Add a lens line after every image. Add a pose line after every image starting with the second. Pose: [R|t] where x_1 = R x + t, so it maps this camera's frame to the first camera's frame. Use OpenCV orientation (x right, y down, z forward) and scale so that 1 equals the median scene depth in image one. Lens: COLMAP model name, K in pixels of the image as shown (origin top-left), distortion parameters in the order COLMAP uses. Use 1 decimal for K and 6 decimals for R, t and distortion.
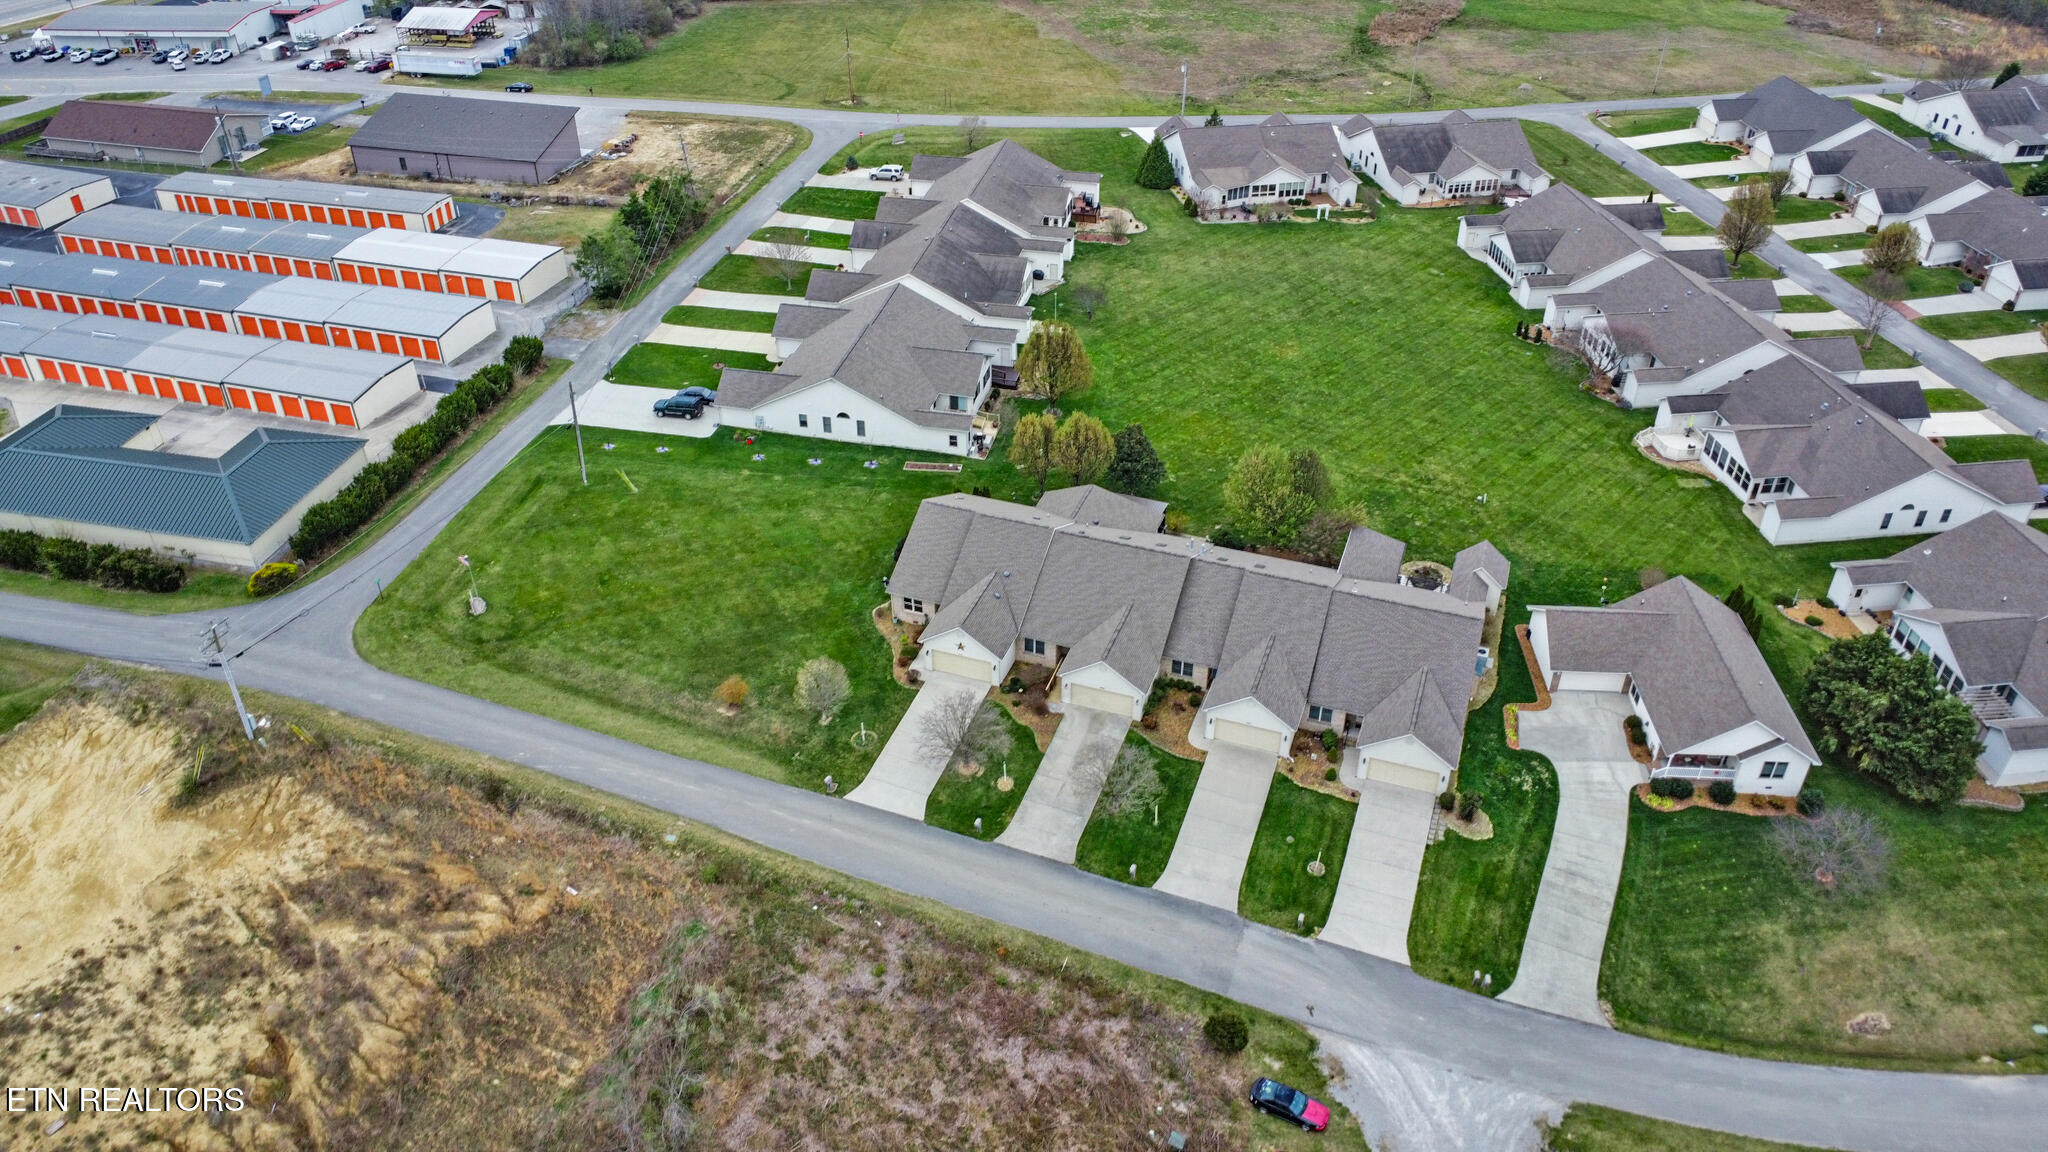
lens RADIAL K [[1479.5, 0, 1018.6], [0, 1479.5, 579.2], [0, 0, 1]] dist [-0.023569, -0.007214]
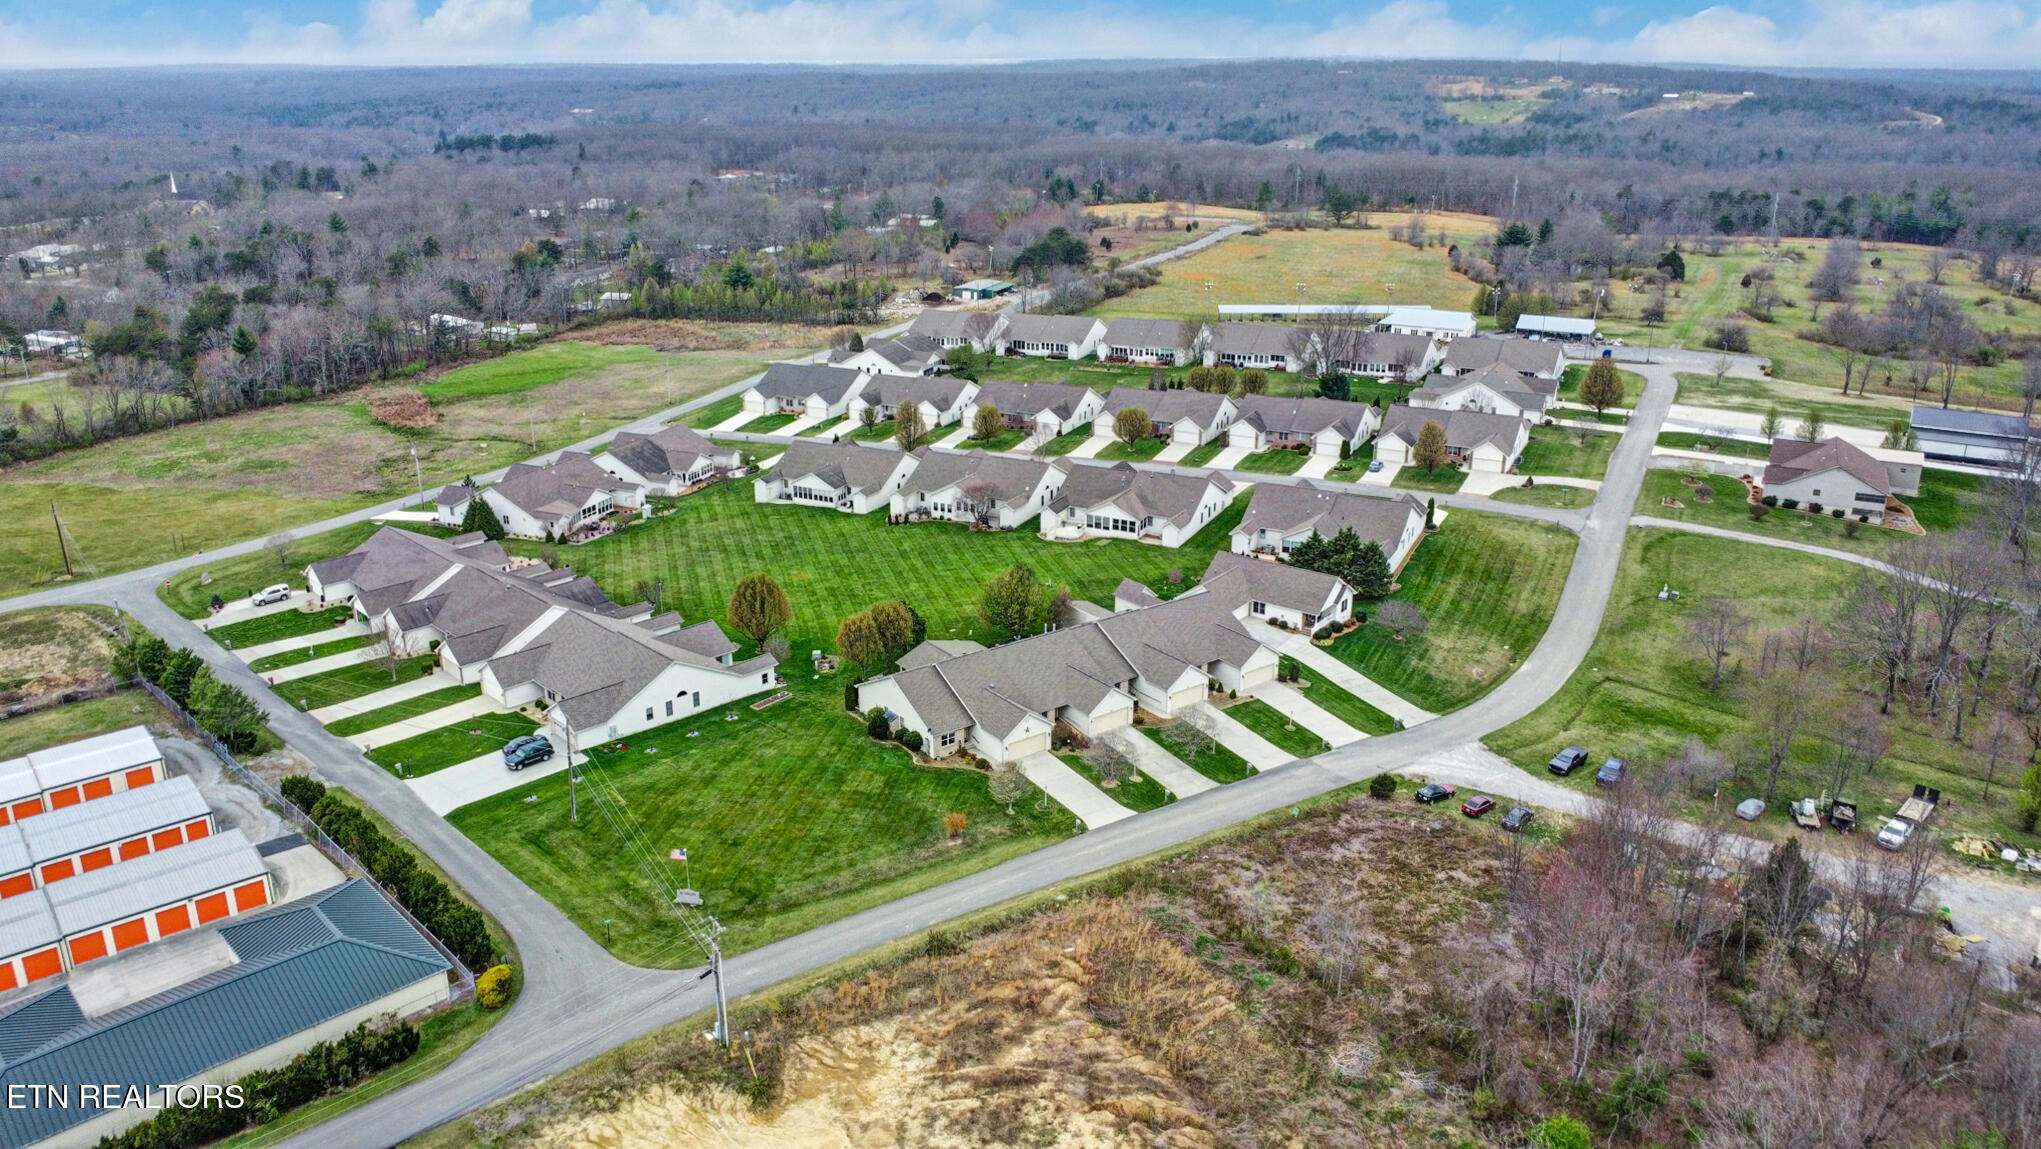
lens RADIAL K [[1474.4, 0, 1015.1], [0, 1474.4, 577.6], [0, 0, 1]] dist [-0.023569, -0.007214]
pose [[0.558057, -0.285396, 0.779180, -0.855233], [0.480906, 0.876460, -0.023403, -0.040936], [-0.676241, 0.387773, 0.626363, 0.090270]]
